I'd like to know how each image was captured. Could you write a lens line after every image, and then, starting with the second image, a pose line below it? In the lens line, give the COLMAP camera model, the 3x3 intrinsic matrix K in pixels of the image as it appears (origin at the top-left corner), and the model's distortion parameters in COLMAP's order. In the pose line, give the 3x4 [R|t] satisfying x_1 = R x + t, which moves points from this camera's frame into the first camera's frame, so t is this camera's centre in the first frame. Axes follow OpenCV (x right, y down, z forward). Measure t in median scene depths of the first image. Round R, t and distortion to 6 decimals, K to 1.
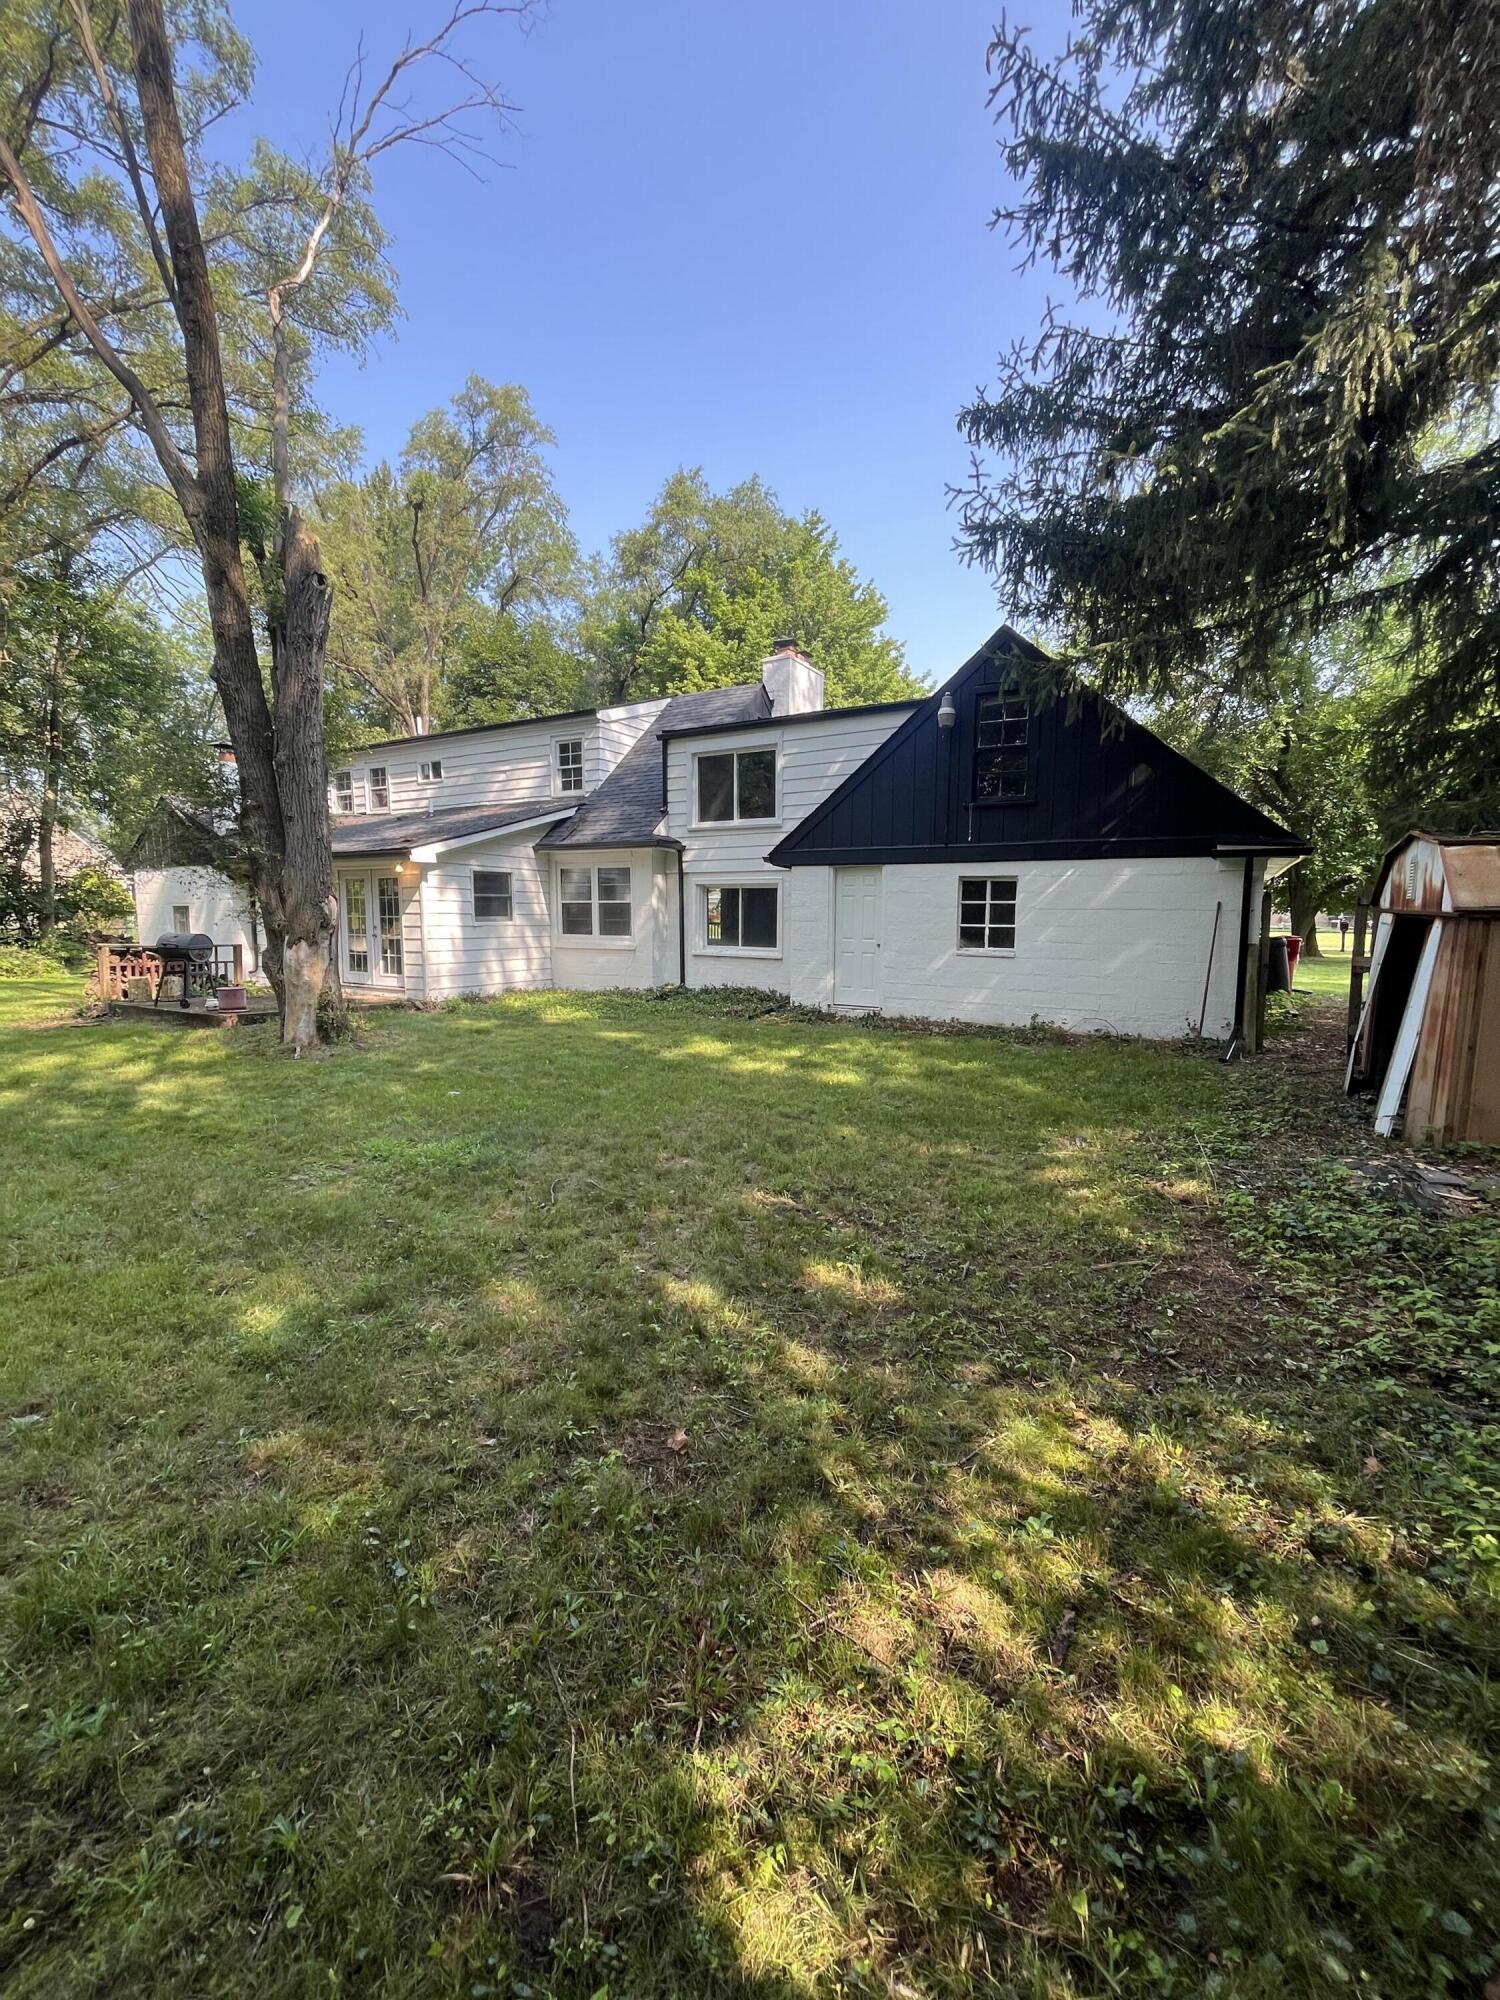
lens RADIAL K [[805.1, 0, 750.5], [0, 805.1, 1001.4], [0, 0, 1]] dist [-0.000583, -0.000004]
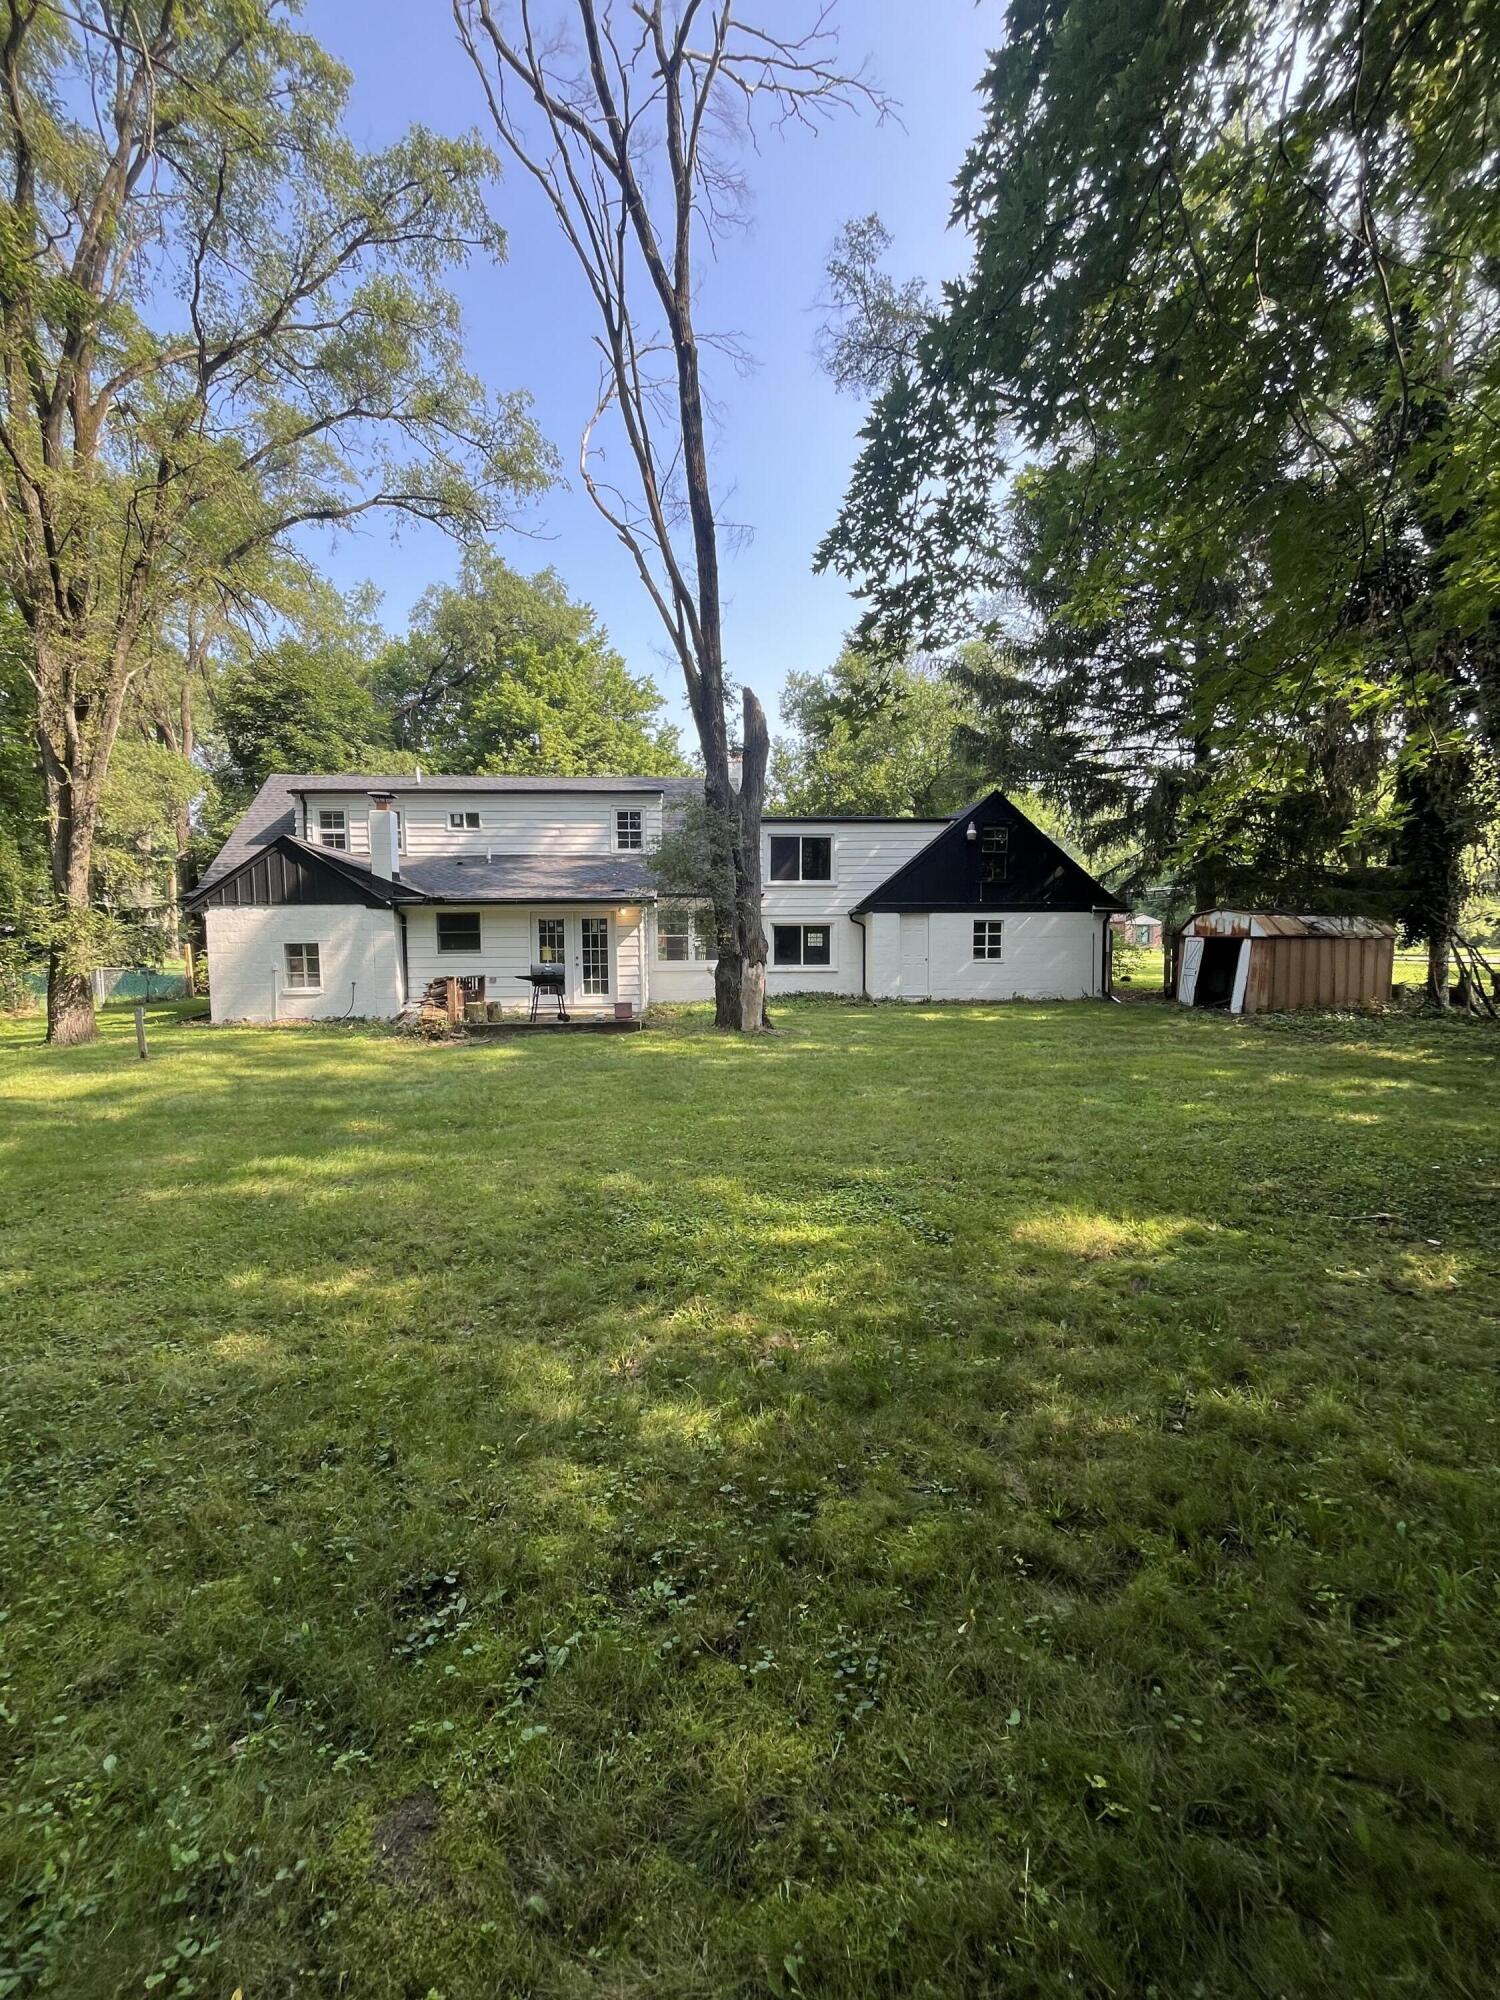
lens RADIAL K [[805.1, 0, 748.7], [0, 805.1, 998.8], [0, 0, 1]] dist [-0.000583, -0.000004]
pose [[0.826667, -0.053028, 0.560187, -1.005461], [0.075923, 0.996957, -0.017666, 0.014320], [-0.557546, 0.057135, 0.828178, -0.186369]]
